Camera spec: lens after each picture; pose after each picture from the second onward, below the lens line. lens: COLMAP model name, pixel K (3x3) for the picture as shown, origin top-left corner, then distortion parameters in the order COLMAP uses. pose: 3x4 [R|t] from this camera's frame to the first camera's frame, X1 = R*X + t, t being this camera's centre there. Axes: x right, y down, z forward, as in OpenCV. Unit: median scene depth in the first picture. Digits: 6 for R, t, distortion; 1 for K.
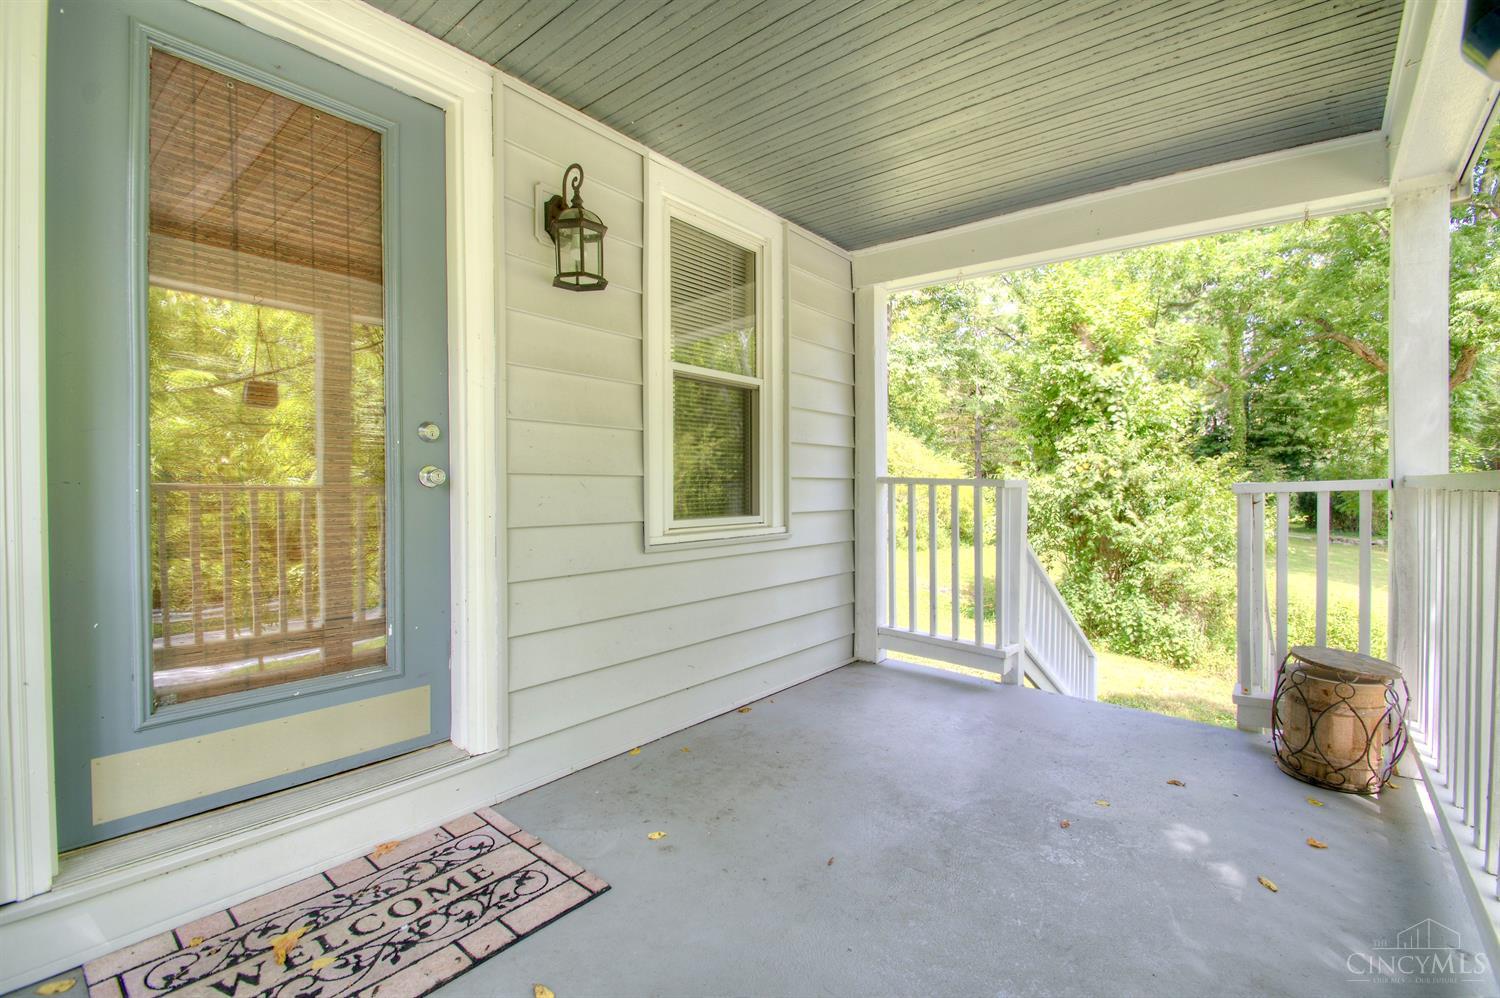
lens RADIAL K [[656.5, 0, 756.1], [0, 656.5, 494.4], [0, 0, 1]] dist [-0.005710, -0.000782]
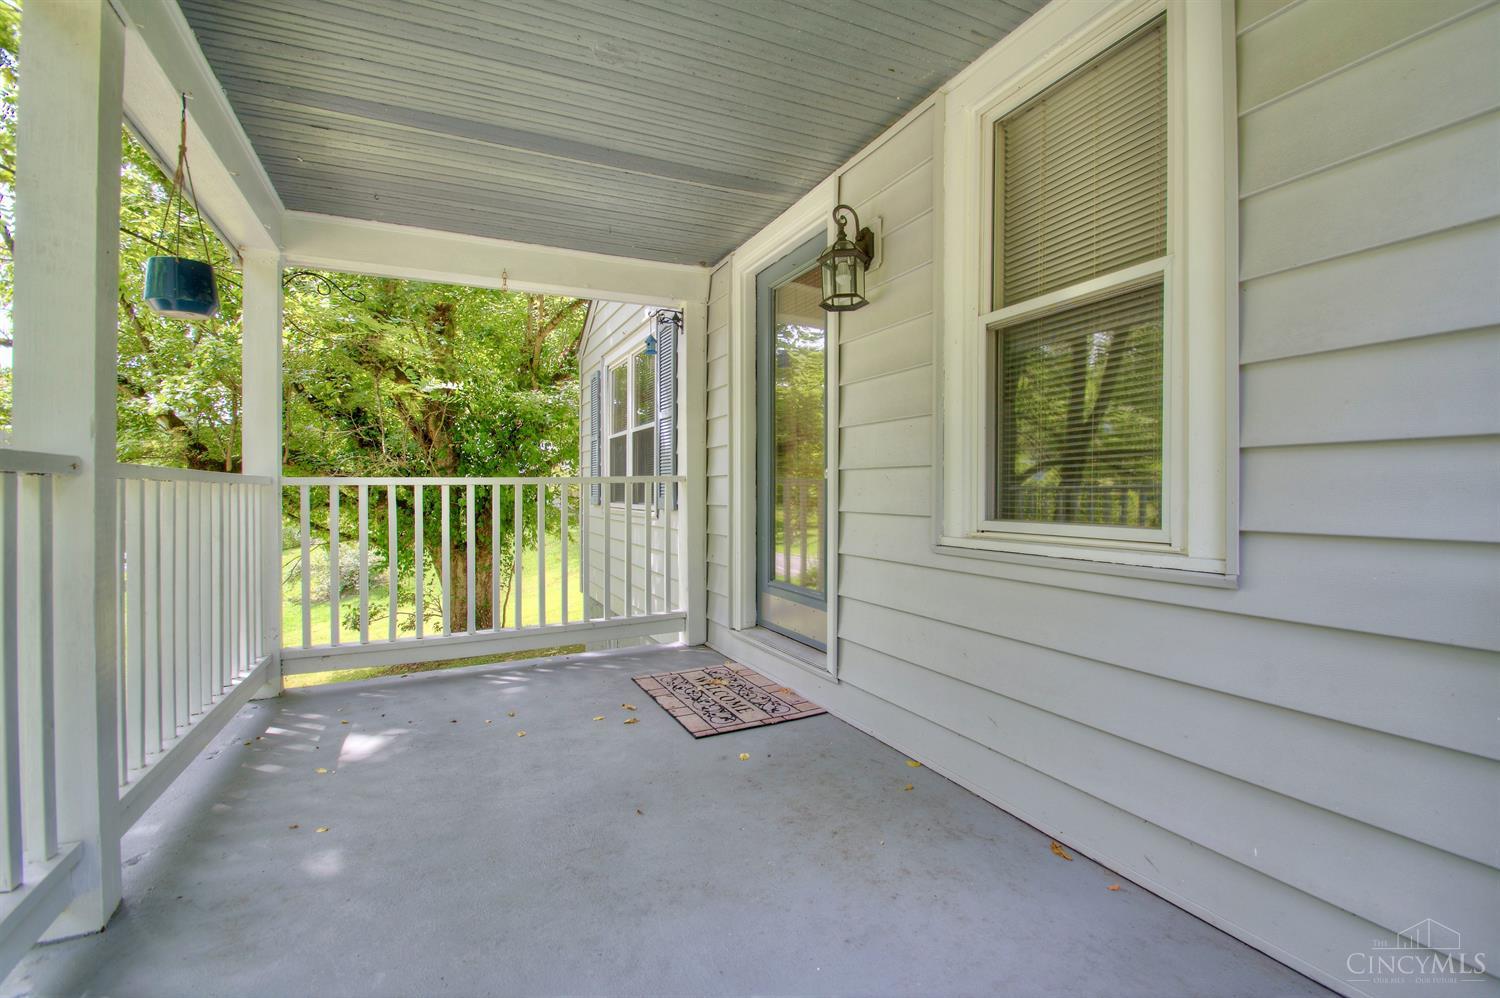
lens RADIAL K [[656.5, 0, 751.8], [0, 656.5, 495.2], [0, 0, 1]] dist [-0.005710, -0.000782]
pose [[-0.416333, 0.007276, -0.909183, 1.113253], [-0.009782, 0.999874, 0.012481, 0.005138], [0.909160, 0.014090, -0.416210, 1.736617]]
